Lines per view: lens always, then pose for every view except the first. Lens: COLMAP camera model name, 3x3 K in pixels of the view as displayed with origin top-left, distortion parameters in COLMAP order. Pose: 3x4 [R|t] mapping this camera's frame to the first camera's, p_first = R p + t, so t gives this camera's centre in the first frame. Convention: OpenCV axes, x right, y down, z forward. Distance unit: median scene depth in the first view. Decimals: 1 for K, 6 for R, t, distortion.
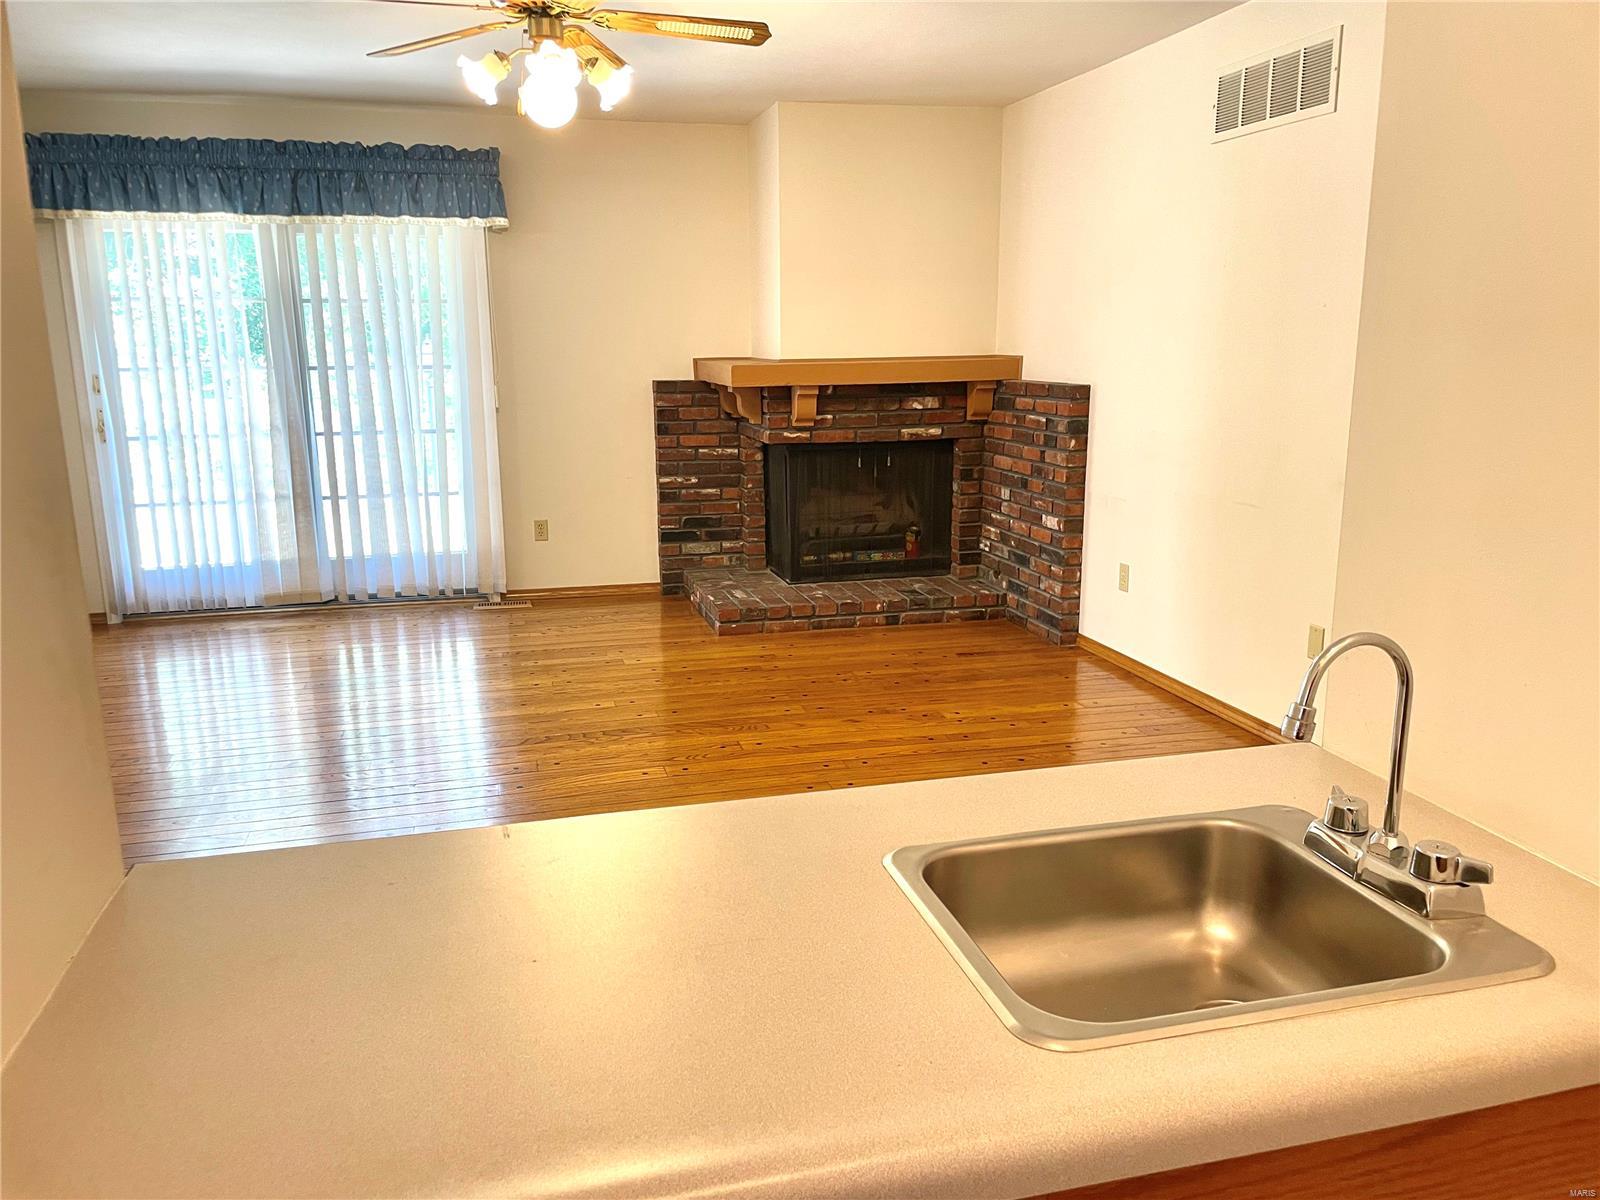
lens RADIAL K [[1207.7, 0, 797.4], [0, 1207.7, 609.2], [0, 0, 1]] dist [0.093709, -0.120330]
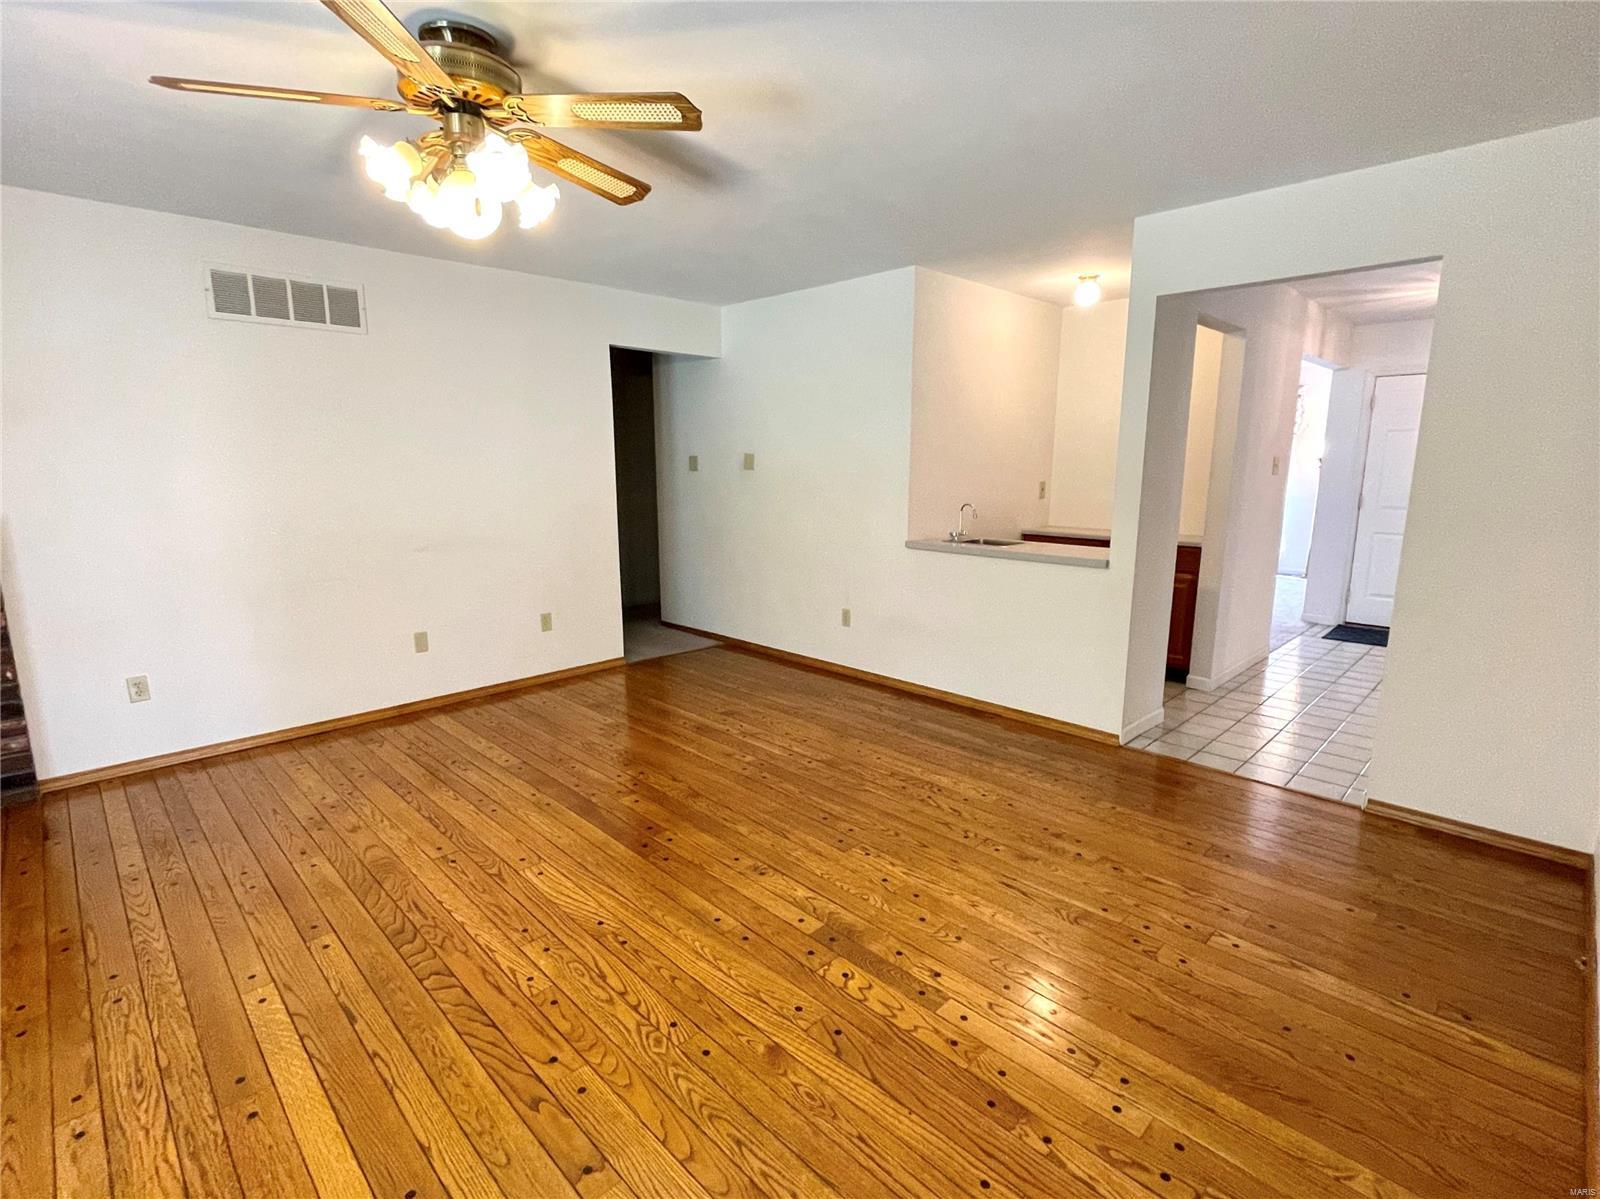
lens RADIAL K [[769.7, 0, 801.1], [0, 769.7, 600.2], [0, 0, 1]] dist [-0.004798, -0.000696]
pose [[-0.504129, -0.147779, 0.850891, -0.512819], [0.192318, 0.941302, 0.277424, -0.152526], [-0.841943, 0.303499, -0.446117, 0.685178]]
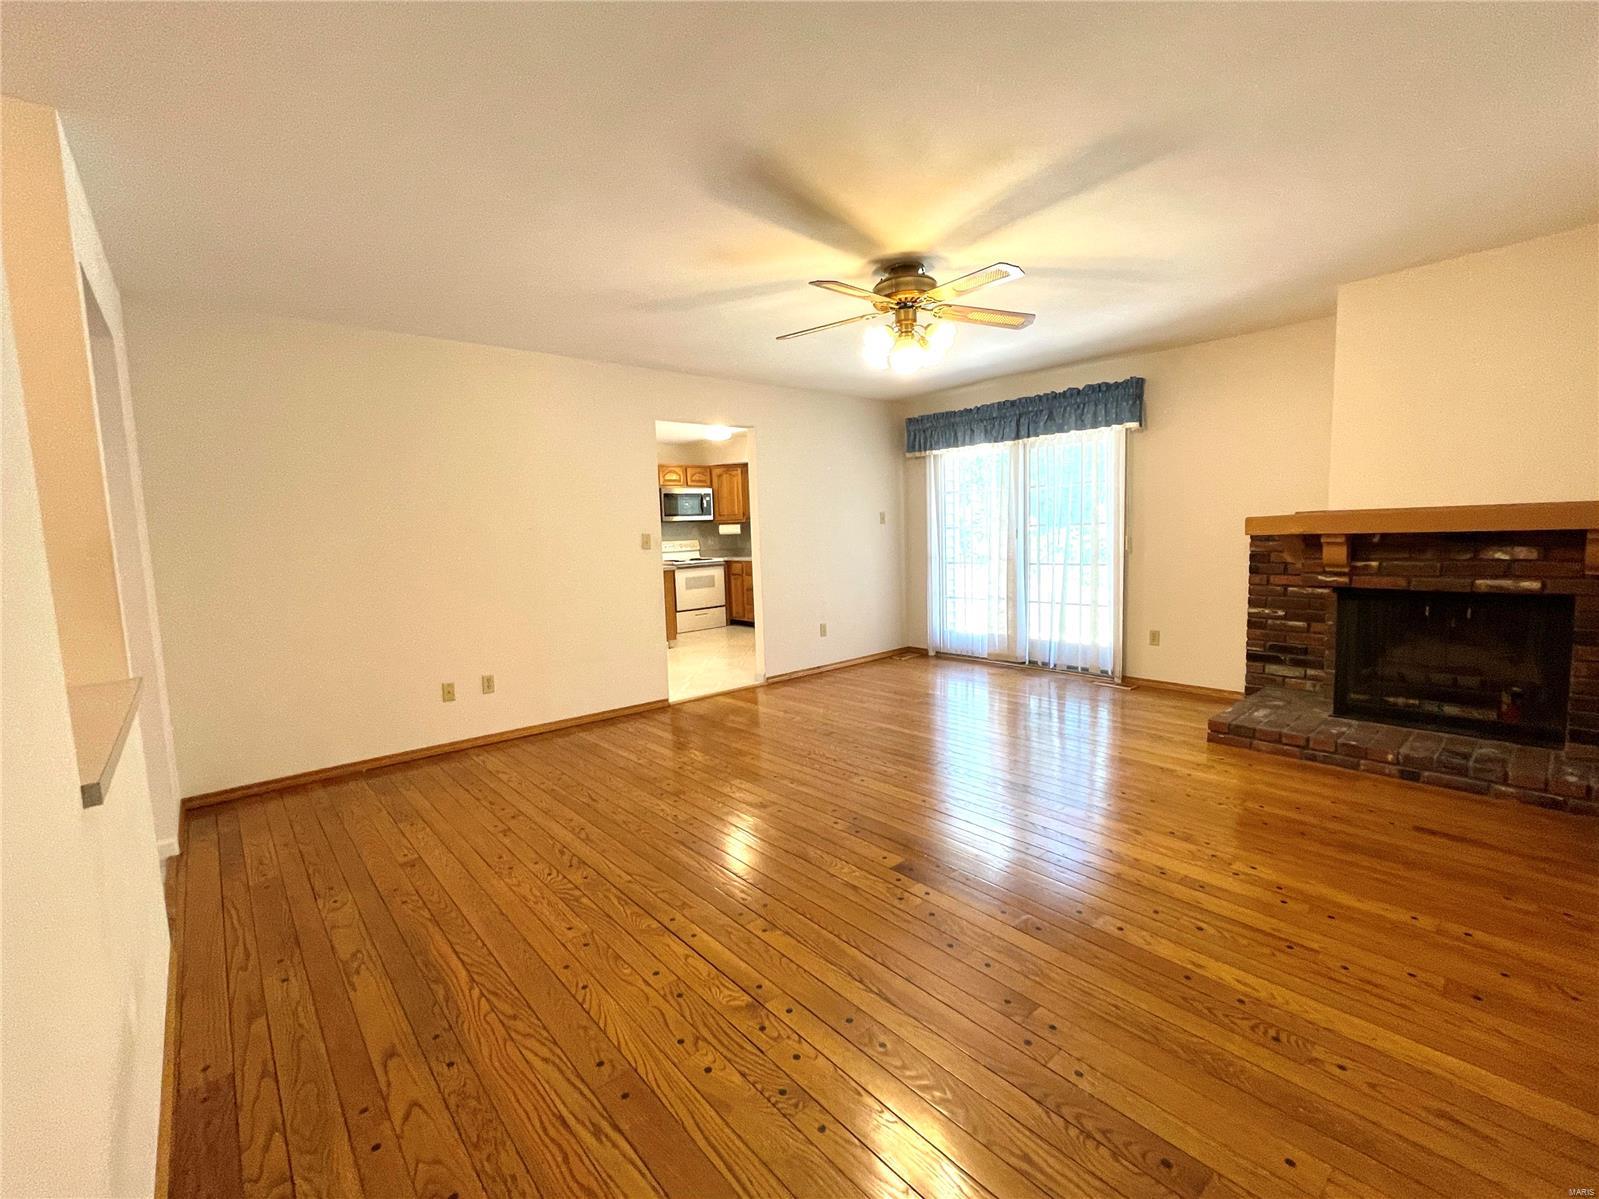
lens RADIAL K [[690.9, 0, 799.5], [0, 690.9, 599.5], [0, 0, 1]] dist [-0.001112, -0.000182]
pose [[0.445907, 0.083544, -0.891172, 0.341648], [-0.163999, 0.986406, 0.010413, -0.055349], [0.879927, 0.141508, 0.453546, 0.309791]]
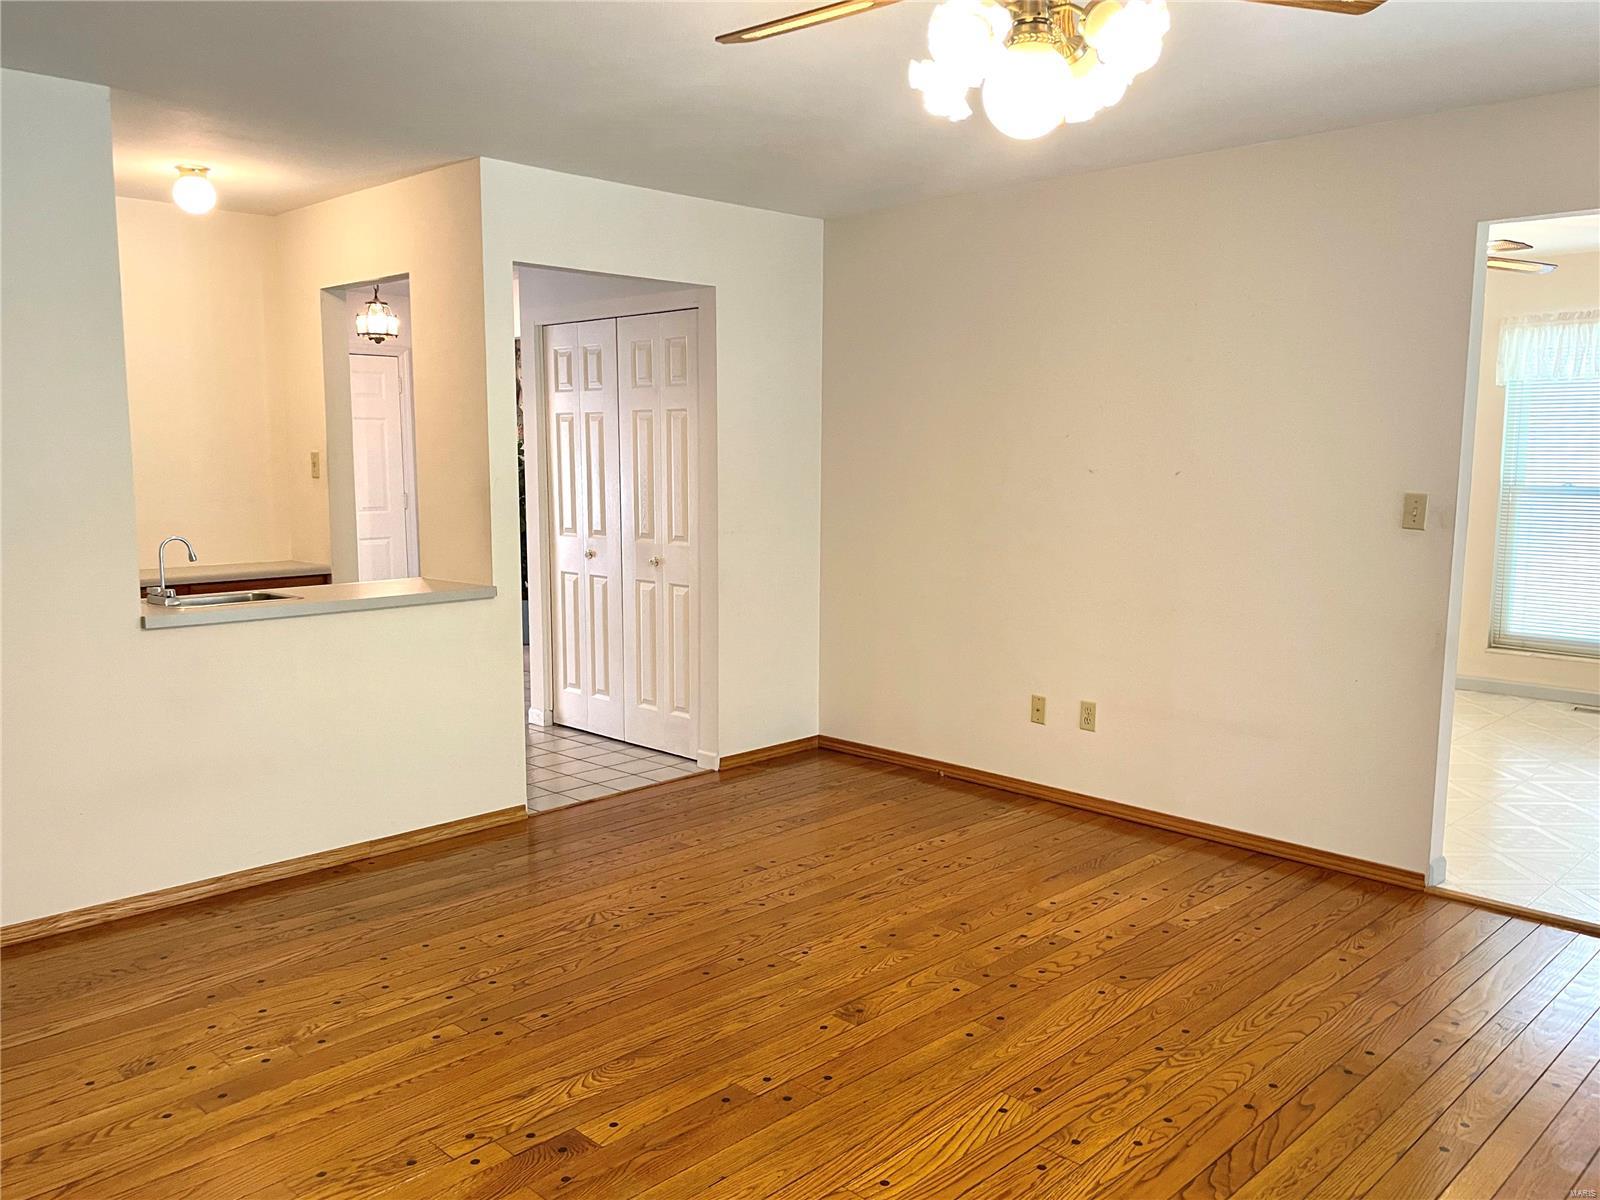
lens RADIAL K [[1254.5, 0, 783.9], [0, 1254.5, 595.8], [0, 0, 1]] dist [0.093037, -0.123036]
pose [[-0.863826, 0.069403, -0.498987, 0.142024], [-0.100691, 0.946696, 0.305987, -0.219432], [0.493625, 0.314563, -0.810792, 0.925540]]
